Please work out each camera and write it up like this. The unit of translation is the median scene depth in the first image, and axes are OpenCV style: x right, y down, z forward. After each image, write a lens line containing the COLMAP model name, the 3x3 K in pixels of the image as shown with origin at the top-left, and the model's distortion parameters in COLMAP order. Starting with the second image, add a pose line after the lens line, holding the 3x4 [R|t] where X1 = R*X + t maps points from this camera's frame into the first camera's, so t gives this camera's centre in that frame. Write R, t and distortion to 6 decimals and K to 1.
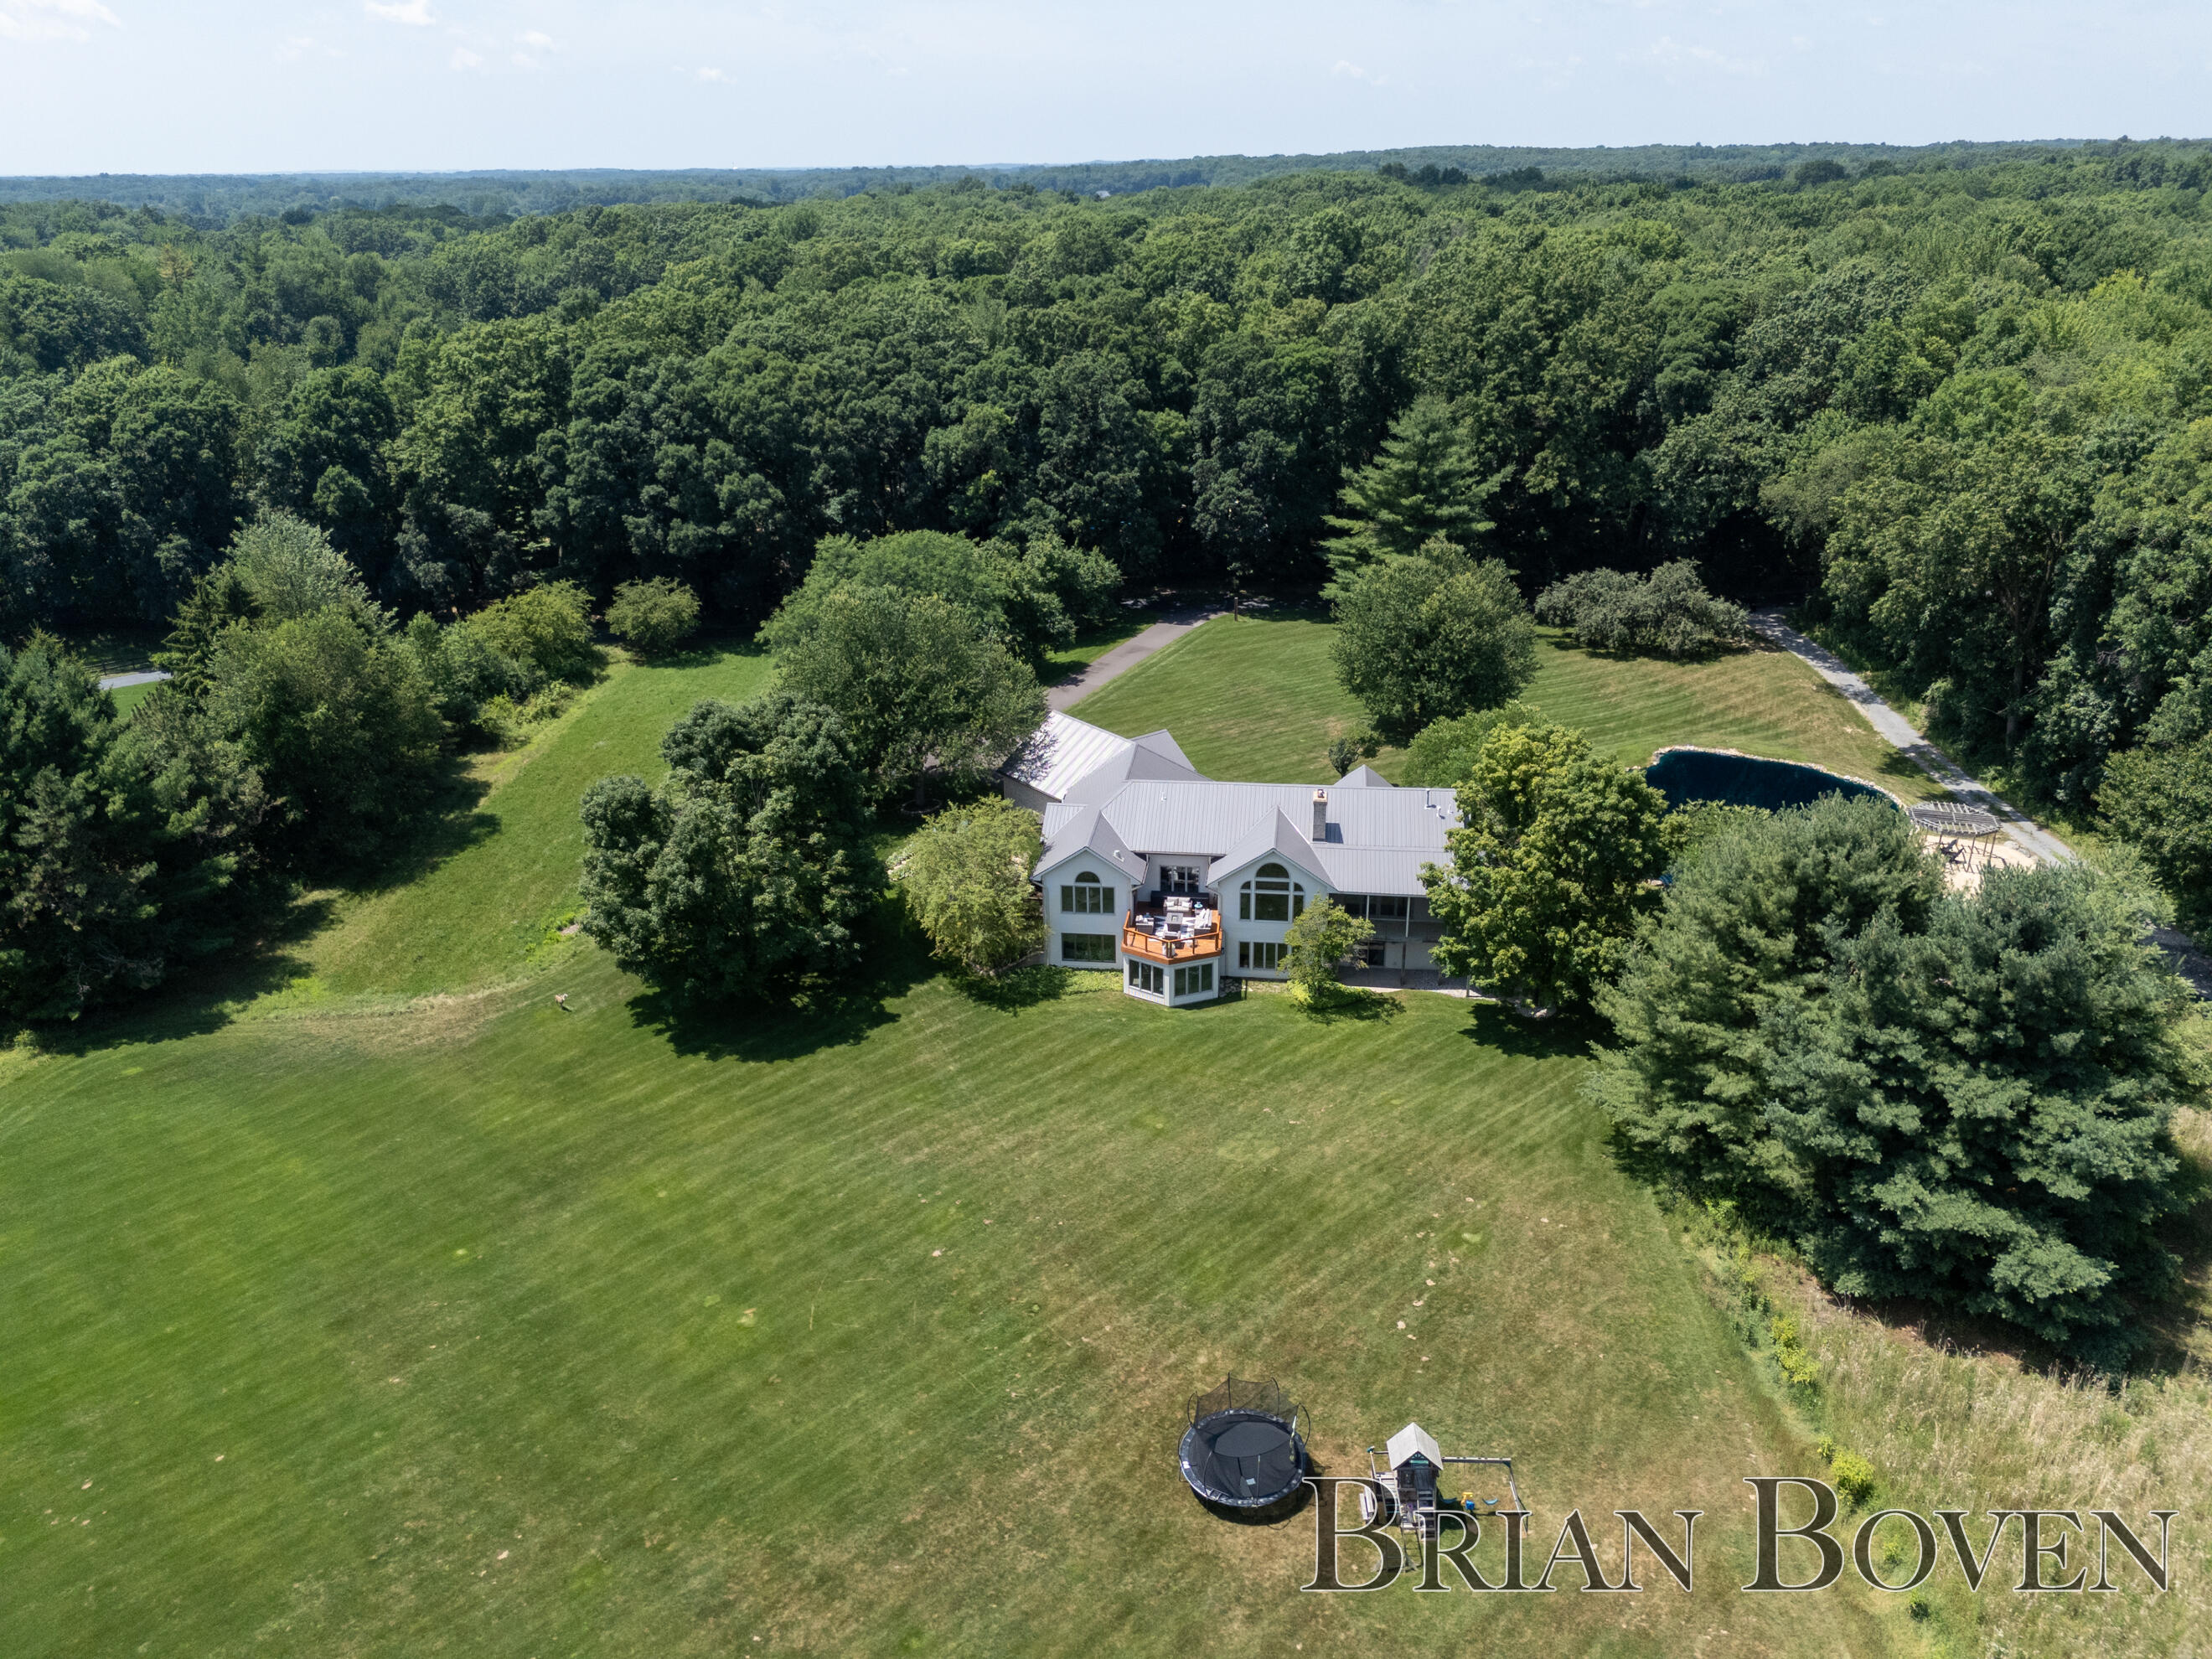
lens RADIAL K [[1610.2, 0, 1106.0], [0, 1610.2, 829.5], [0, 0, 1]] dist [0.072098, -0.107176]
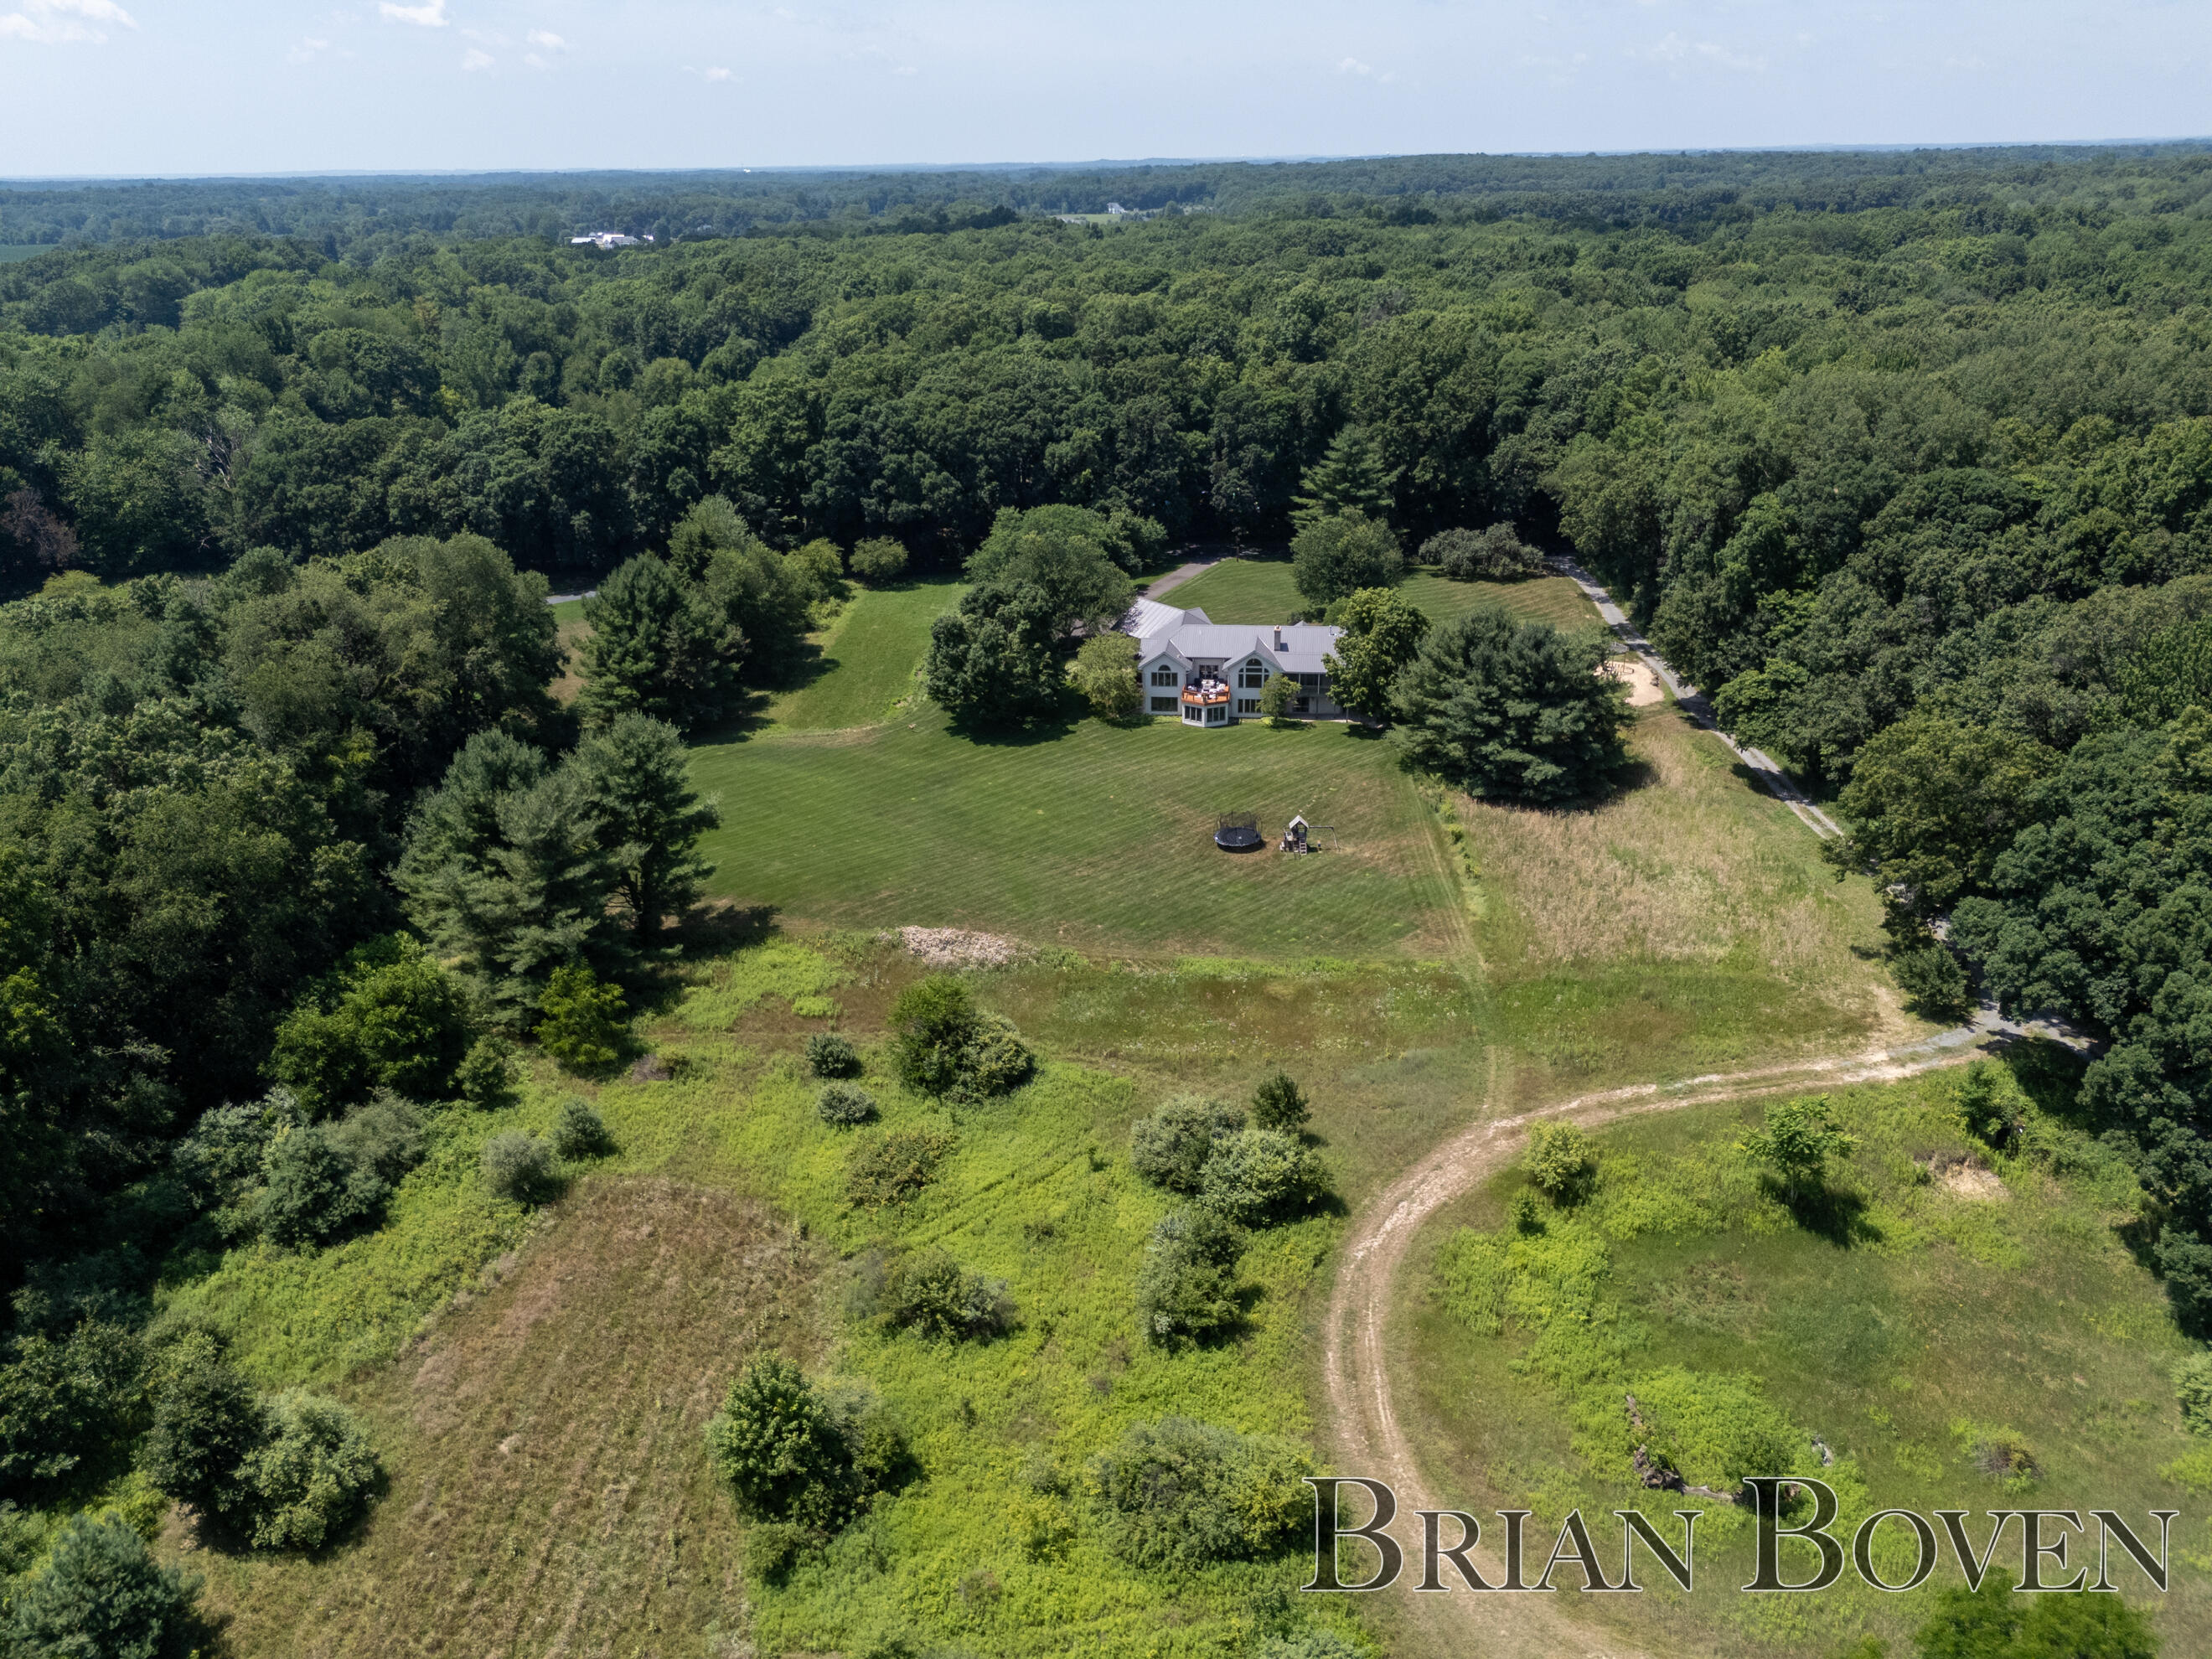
lens RADIAL K [[1610.2, 0, 1106.0], [0, 1610.2, 829.5], [0, 0, 1]] dist [0.123810, -0.369736]
pose [[0.999994, -0.001837, -0.002908, -0.049704], [0.001842, 0.999997, 0.001808, 0.143310], [0.002905, -0.001814, 0.999994, -0.656977]]
